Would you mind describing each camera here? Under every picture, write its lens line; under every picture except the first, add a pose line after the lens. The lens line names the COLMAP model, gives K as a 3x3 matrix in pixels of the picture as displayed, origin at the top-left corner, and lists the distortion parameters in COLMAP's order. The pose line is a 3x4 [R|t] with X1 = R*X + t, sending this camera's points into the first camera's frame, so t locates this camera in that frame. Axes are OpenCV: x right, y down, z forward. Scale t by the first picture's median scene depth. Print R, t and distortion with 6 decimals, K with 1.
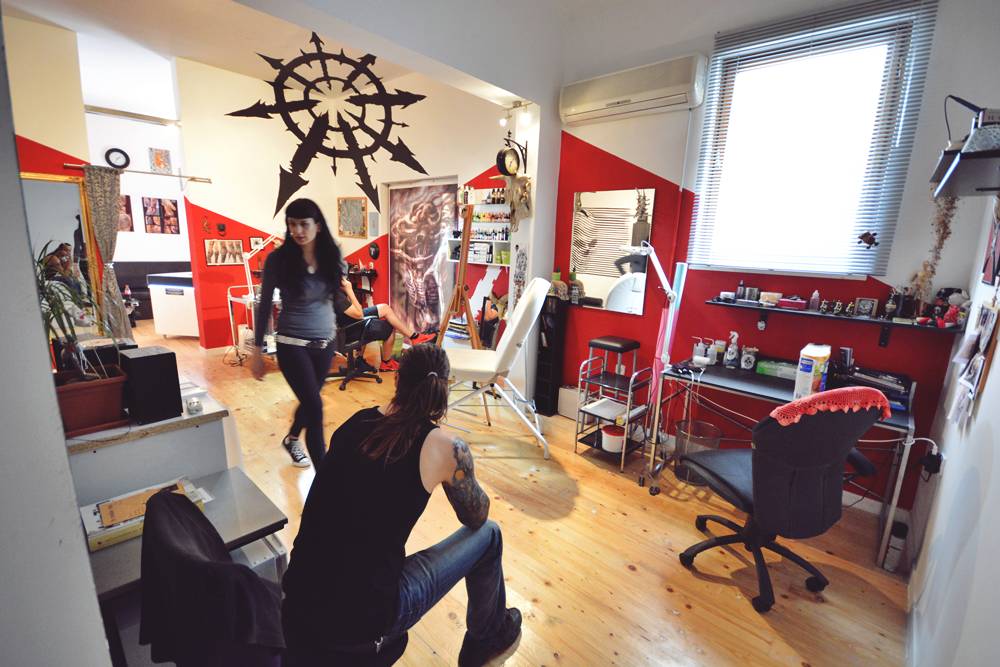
lens RADIAL K [[439.6, 0, 500.0], [0, 439.6, 333.5], [0, 0, 1]] dist [0.013670, -0.000089]
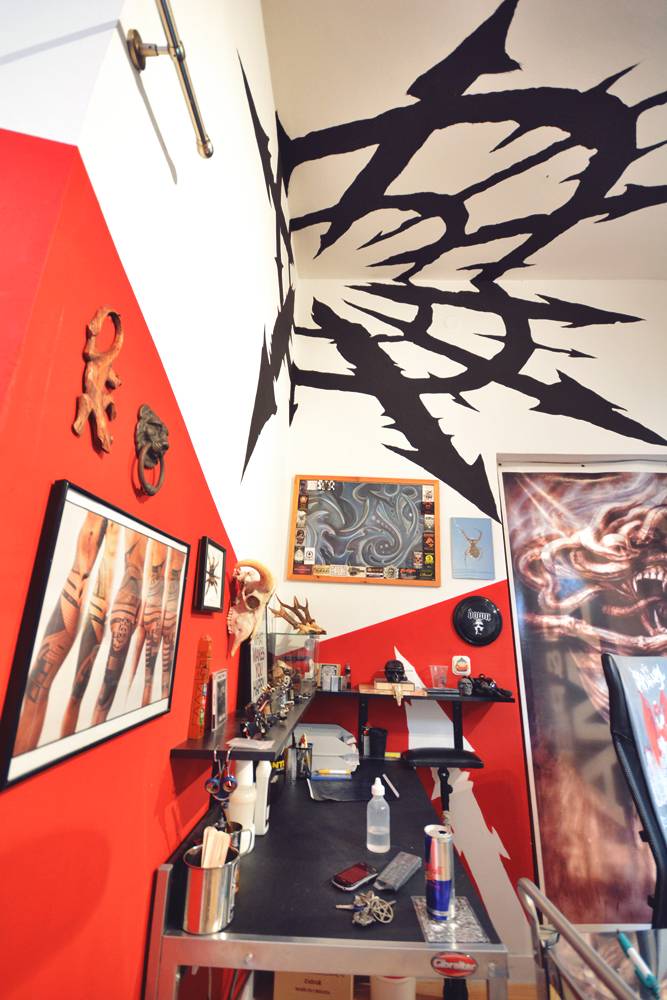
lens RADIAL K [[437.5, 0, 333.5], [0, 437.5, 500.0], [0, 0, 1]] dist [-0.002937, -0.000267]
pose [[0.765241, 0.173556, 0.619907, -0.647339], [0.134736, 0.898461, -0.417868, -0.153521], [-0.629486, 0.403294, 0.664155, 0.855724]]
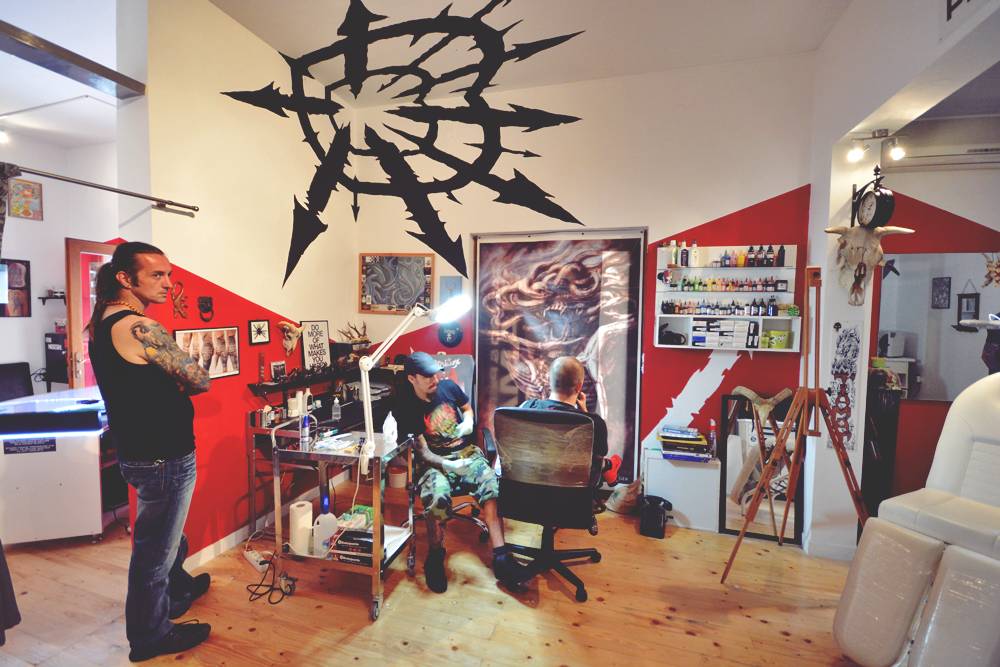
lens RADIAL K [[437.5, 0, 504.3], [0, 437.5, 336.7], [0, 0, 1]] dist [-0.002937, -0.000267]
pose [[0.899243, -0.050833, 0.434485, -0.527993], [0.108306, 0.988174, -0.108545, -0.112227], [-0.423829, 0.144666, 0.894114, 0.417237]]
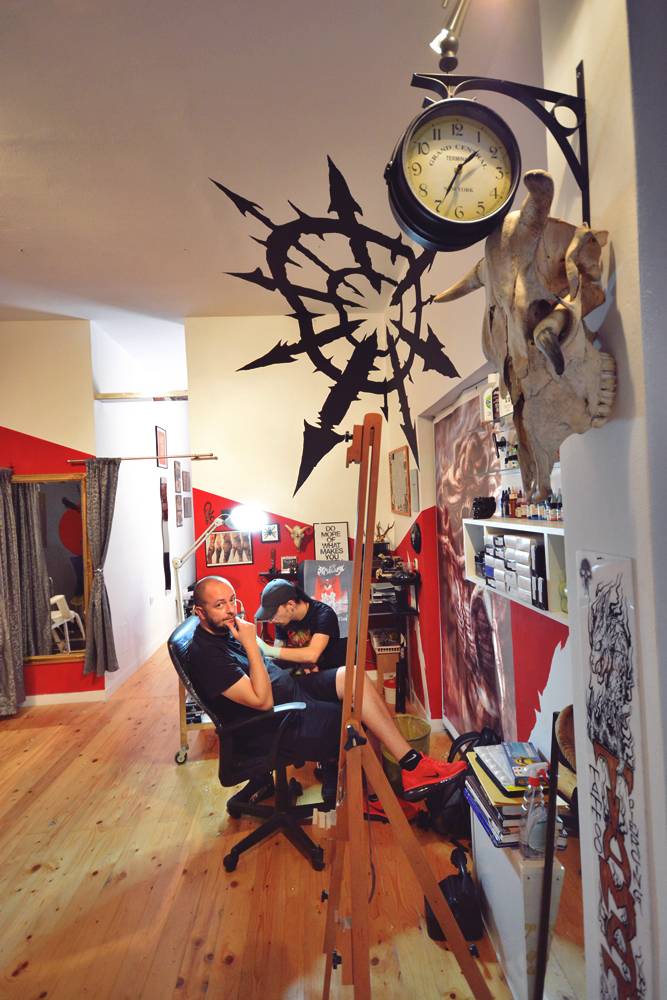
lens RADIAL K [[502.6, 0, 336.3], [0, 502.6, 496.3], [0, 0, 1]] dist [0.000100, -0.000201]
pose [[0.713520, -0.080016, -0.696051, 0.084259], [-0.070121, 0.980314, -0.184575, -0.124669], [0.697117, 0.180506, 0.693862, 0.524771]]
